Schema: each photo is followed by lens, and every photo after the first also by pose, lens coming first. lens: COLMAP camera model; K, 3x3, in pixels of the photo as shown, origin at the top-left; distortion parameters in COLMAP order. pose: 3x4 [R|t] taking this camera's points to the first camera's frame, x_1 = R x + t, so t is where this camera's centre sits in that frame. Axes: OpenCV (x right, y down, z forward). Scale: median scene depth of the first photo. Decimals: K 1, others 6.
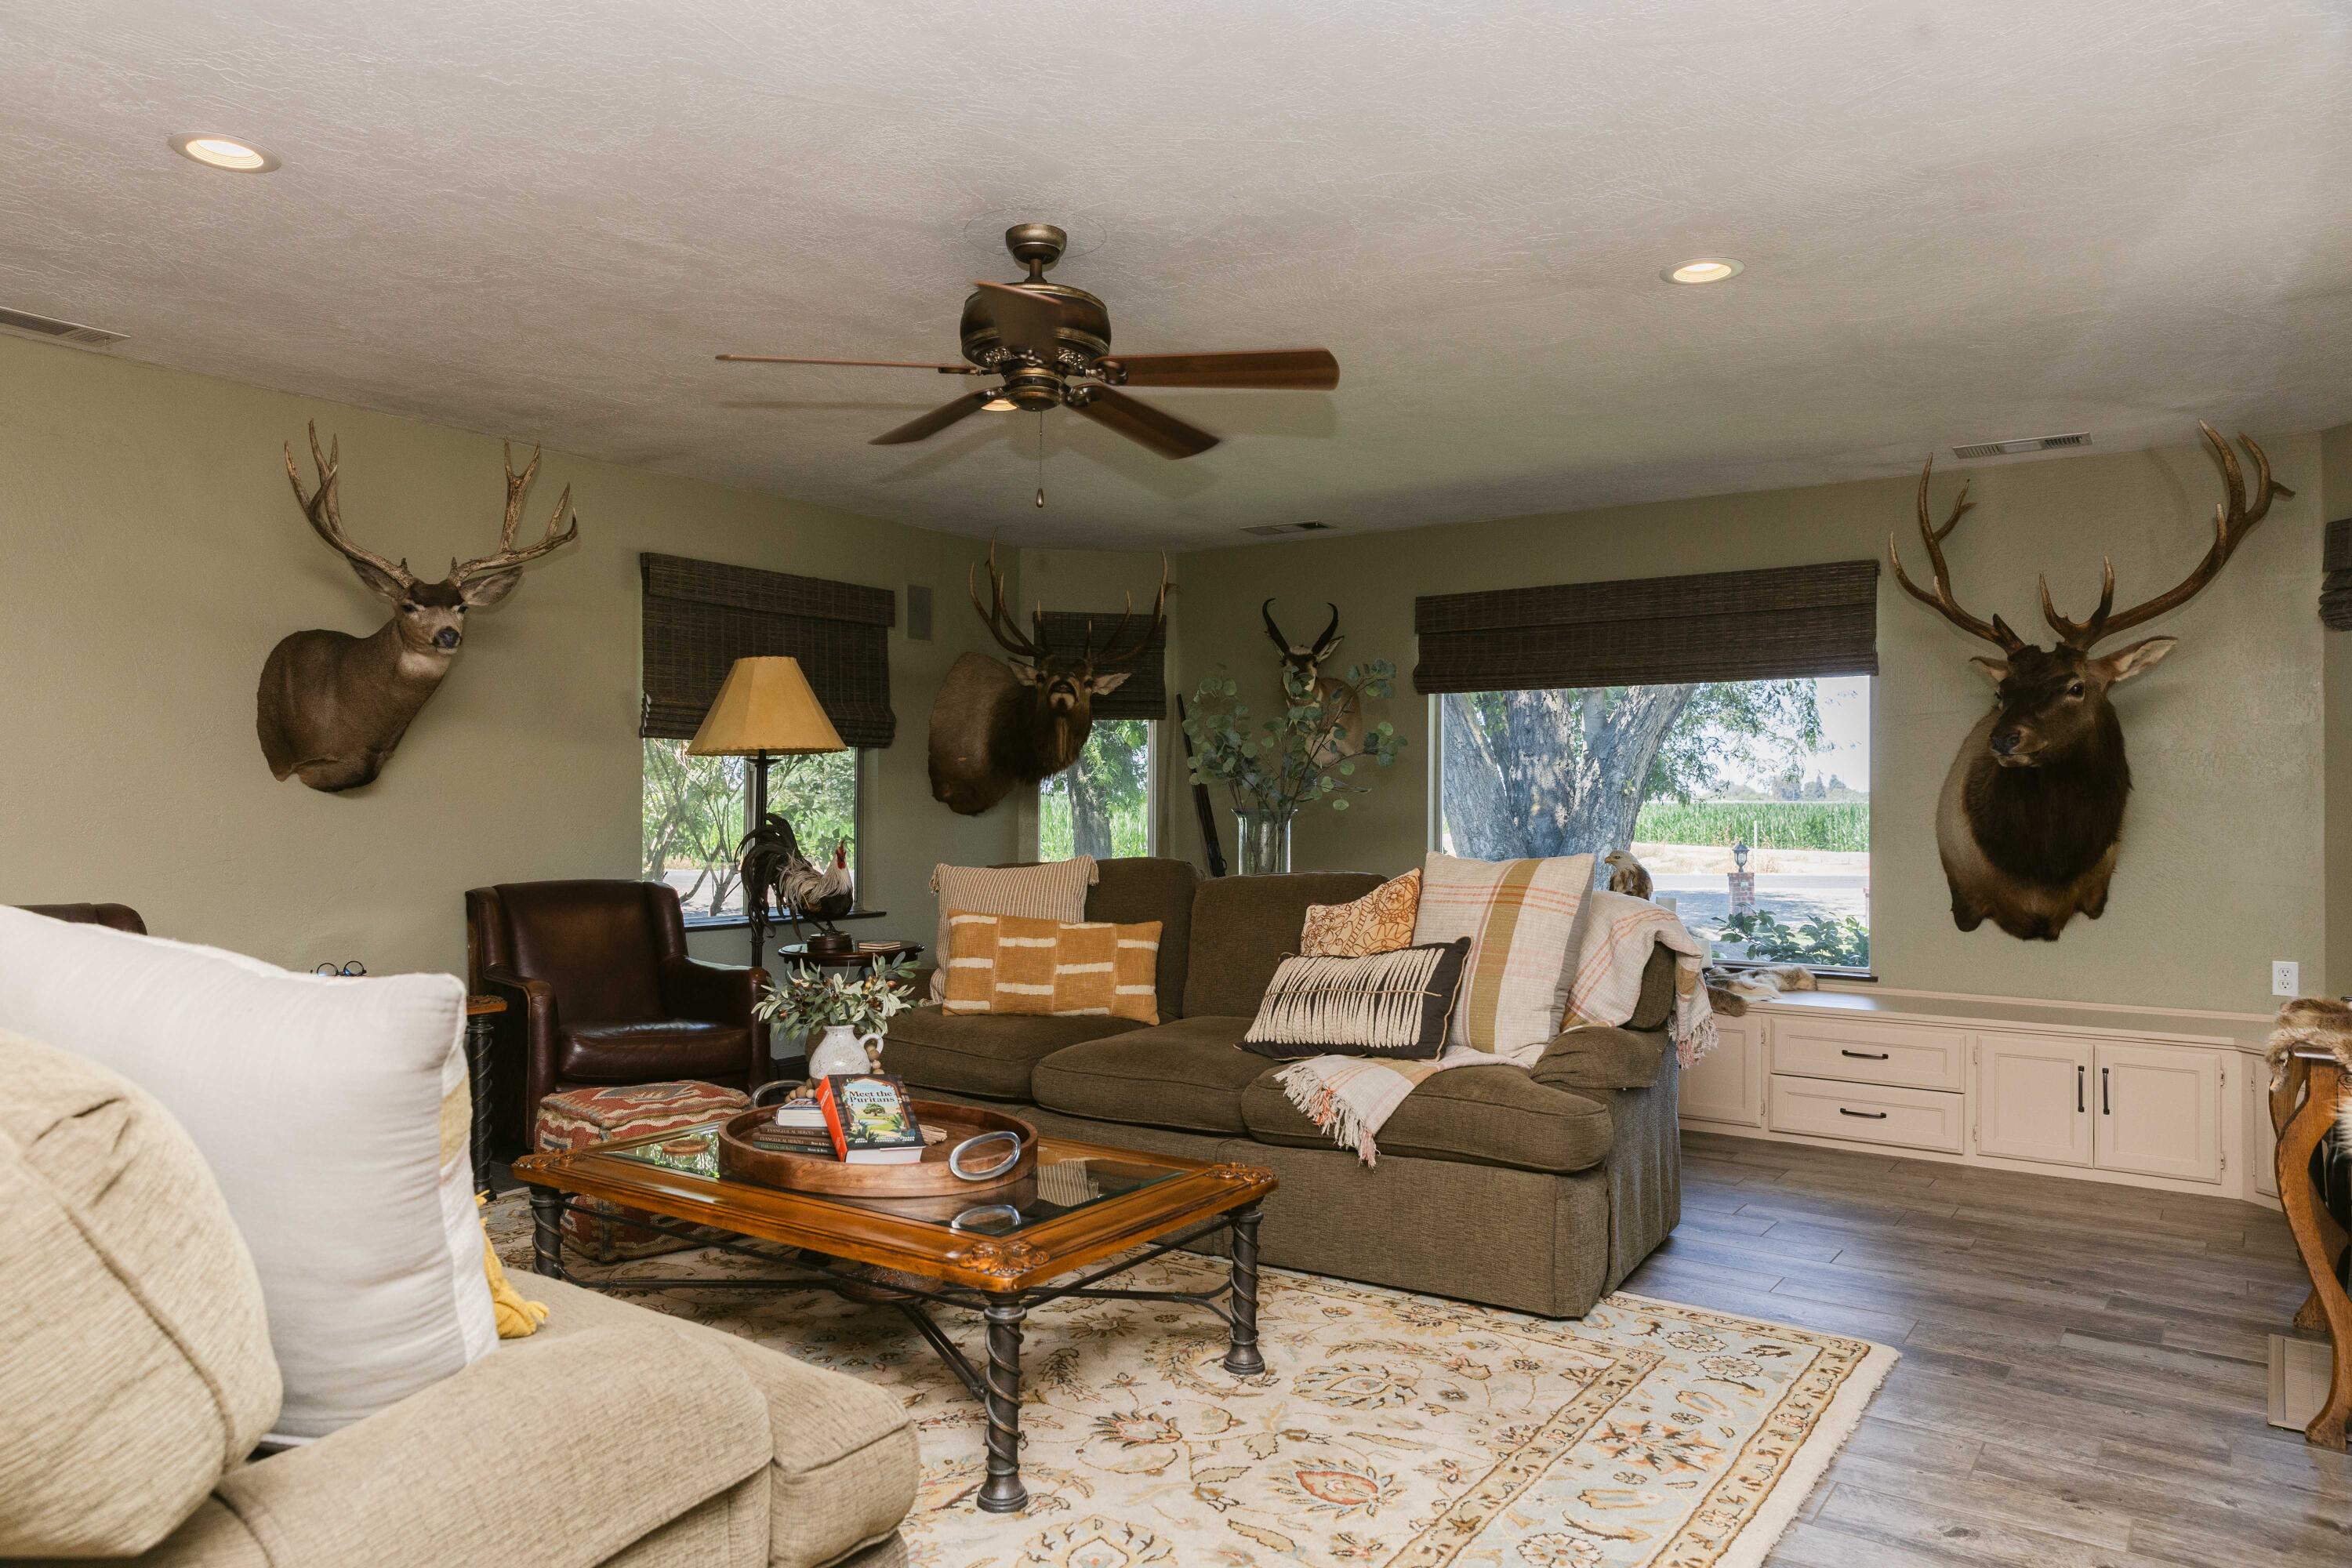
lens RADIAL K [[1619.8, 0, 1182.6], [0, 1619.8, 776.8], [0, 0, 1]] dist [0.022430, -0.008058]
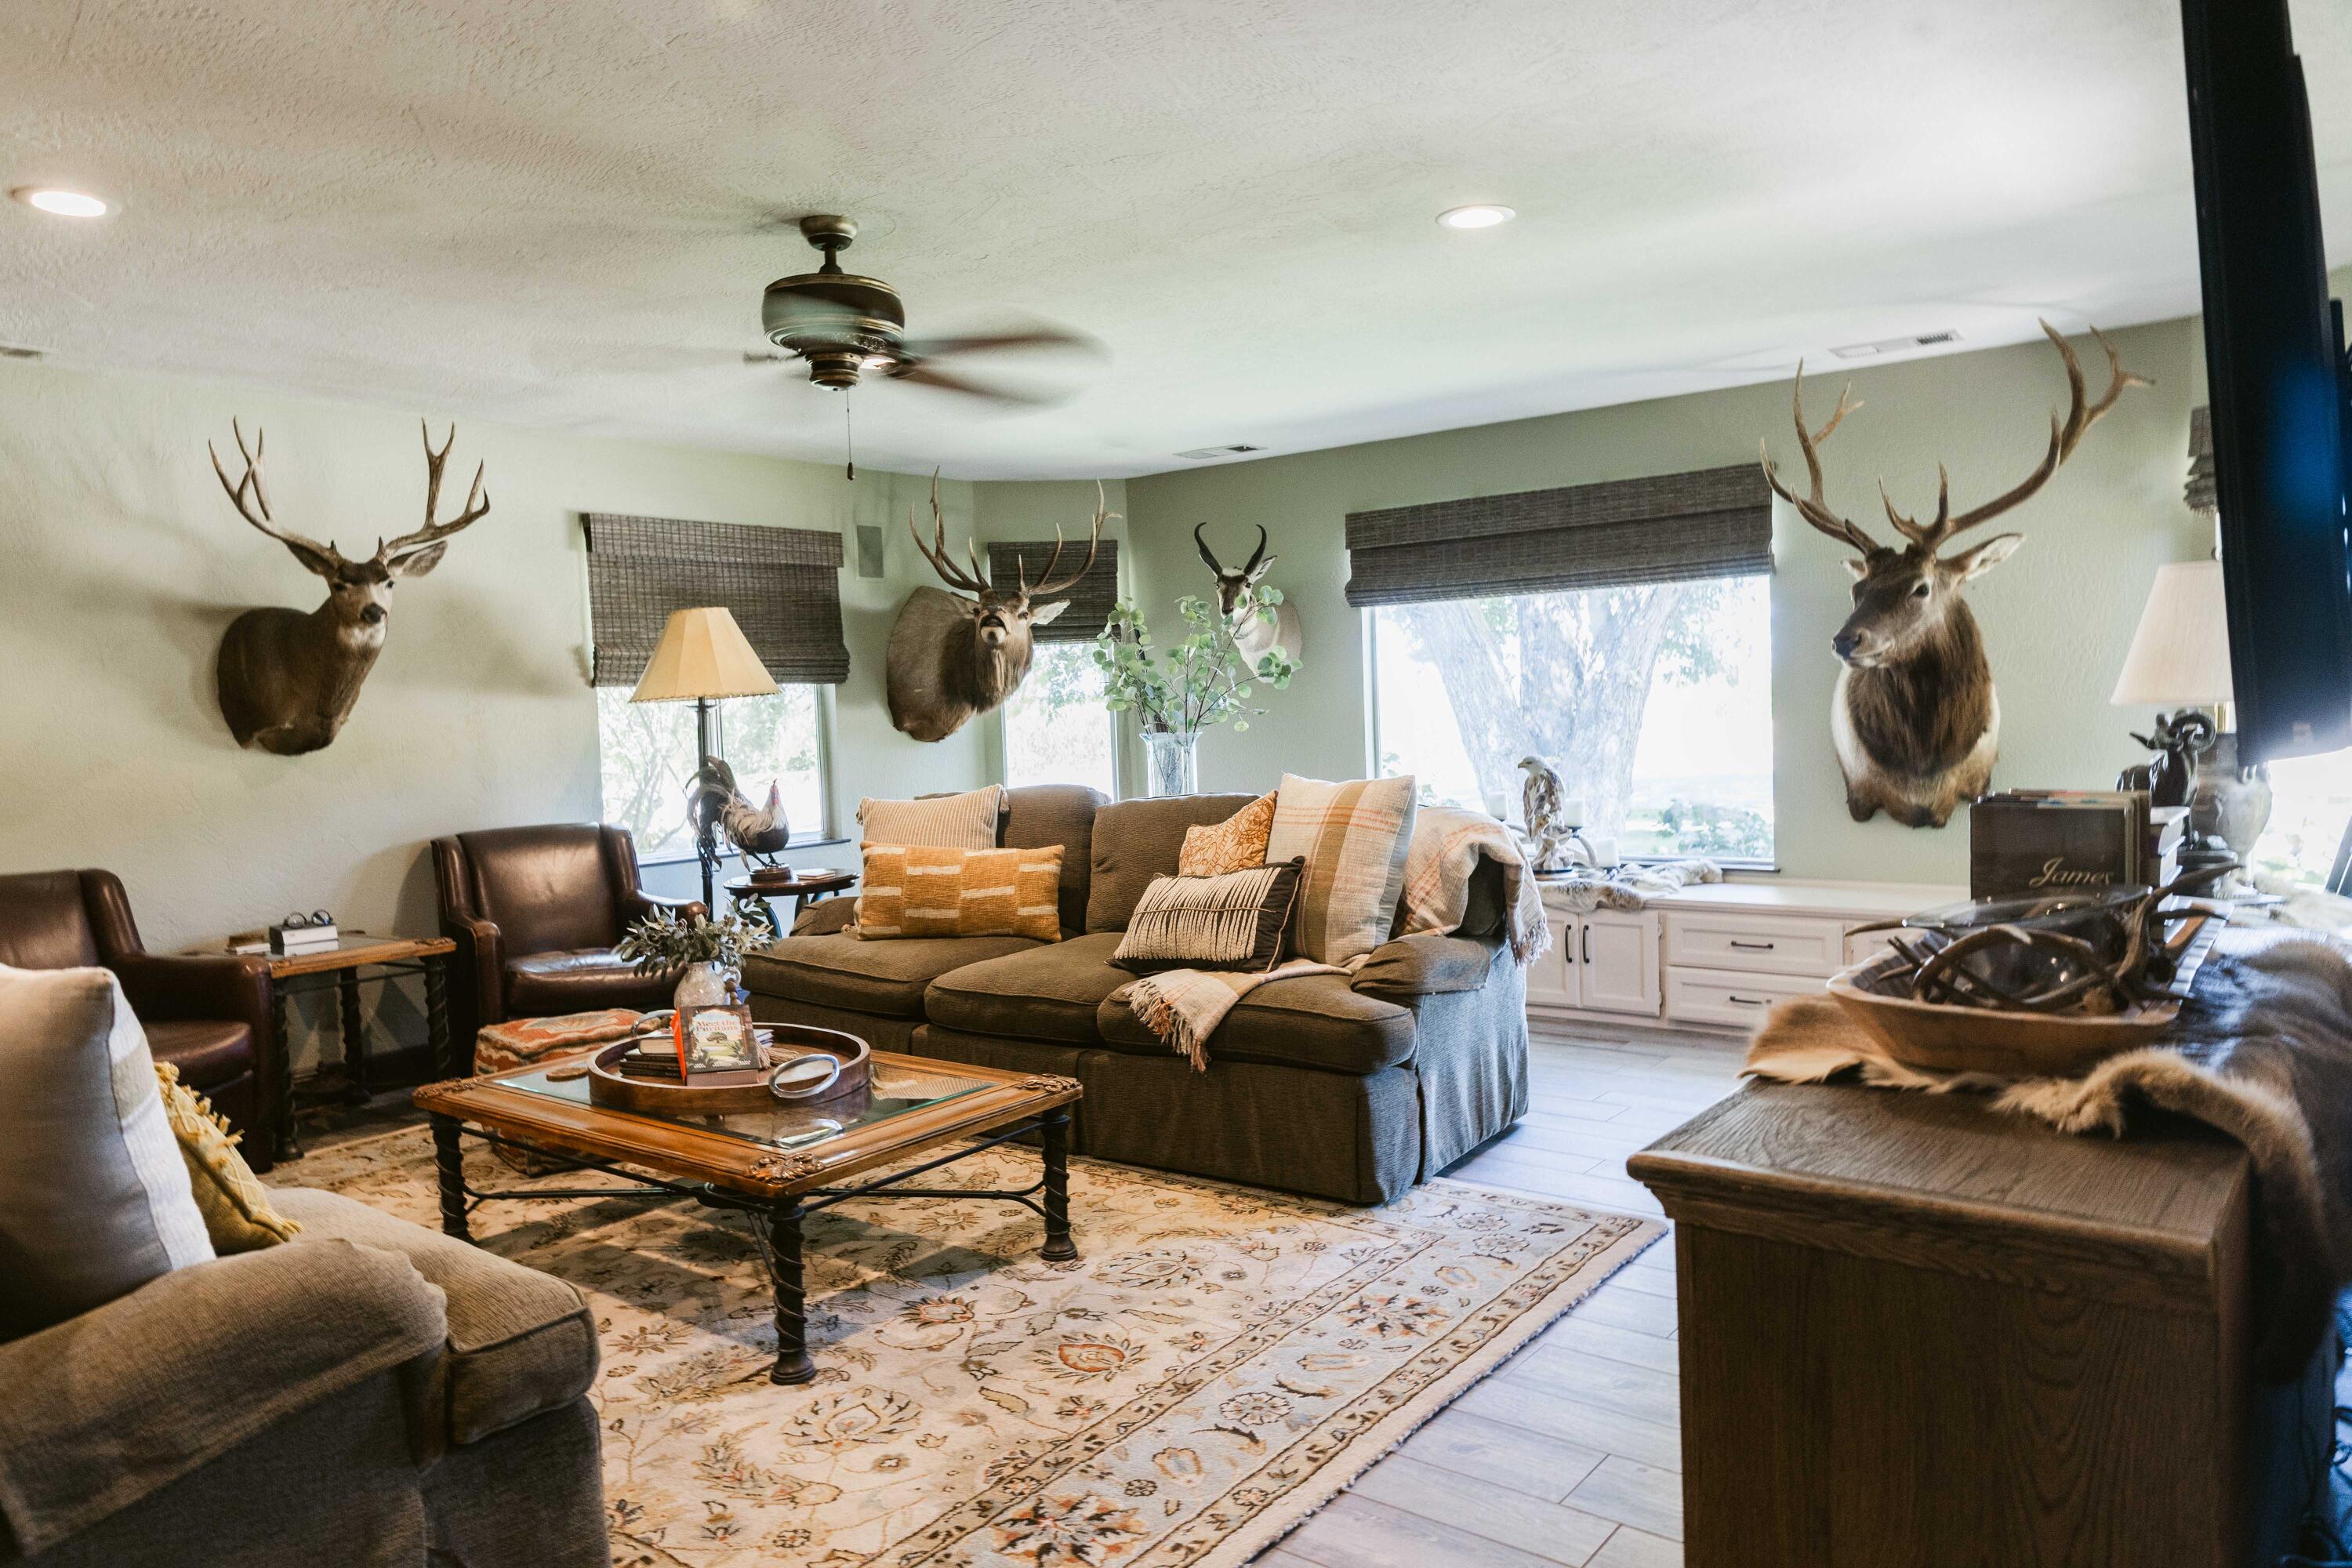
lens RADIAL K [[1619.8, 0, 1182.6], [0, 1619.8, 776.8], [0, 0, 1]] dist [0.022430, -0.008058]
pose [[0.997616, -0.039048, -0.056906, 0.161606], [0.042638, 0.997084, 0.063290, -0.024833], [0.054268, -0.065565, 0.996371, -0.067972]]
